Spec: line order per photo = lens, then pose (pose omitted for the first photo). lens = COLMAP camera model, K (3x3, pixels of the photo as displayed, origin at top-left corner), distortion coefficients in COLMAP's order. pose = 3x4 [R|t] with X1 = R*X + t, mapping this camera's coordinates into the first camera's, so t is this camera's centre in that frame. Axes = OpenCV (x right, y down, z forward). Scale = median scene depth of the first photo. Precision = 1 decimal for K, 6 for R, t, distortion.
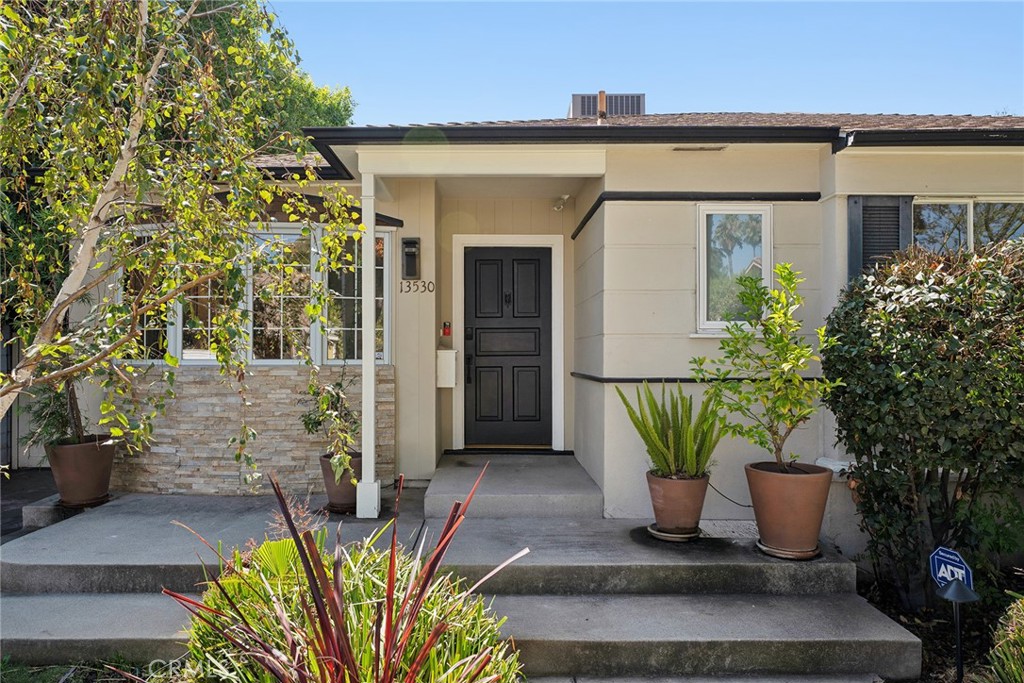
lens RADIAL K [[742.2, 0, 511.8], [0, 742.2, 339.8], [0, 0, 1]] dist [0.000904, -0.005380]
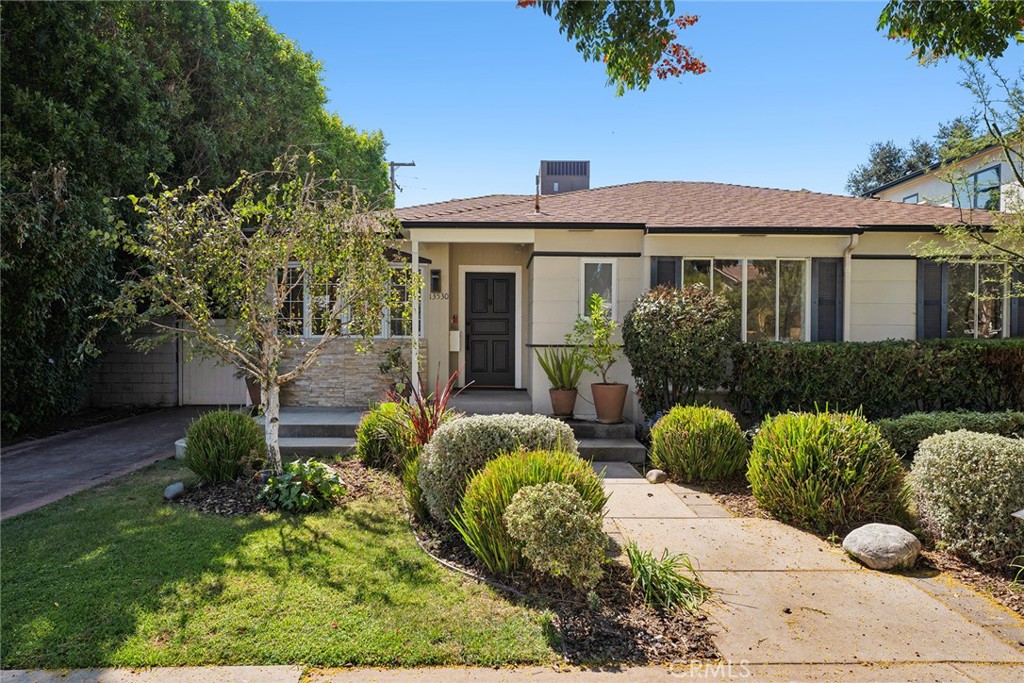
lens RADIAL K [[645.8, 0, 513.5], [0, 645.8, 343.7], [0, 0, 1]] dist [0.001082, 0.000090]
pose [[0.999981, 0.006244, -0.000094, 0.059046], [-0.006239, 0.999599, 0.027632, 0.001125], [0.000266, -0.027631, 0.999618, -0.616340]]
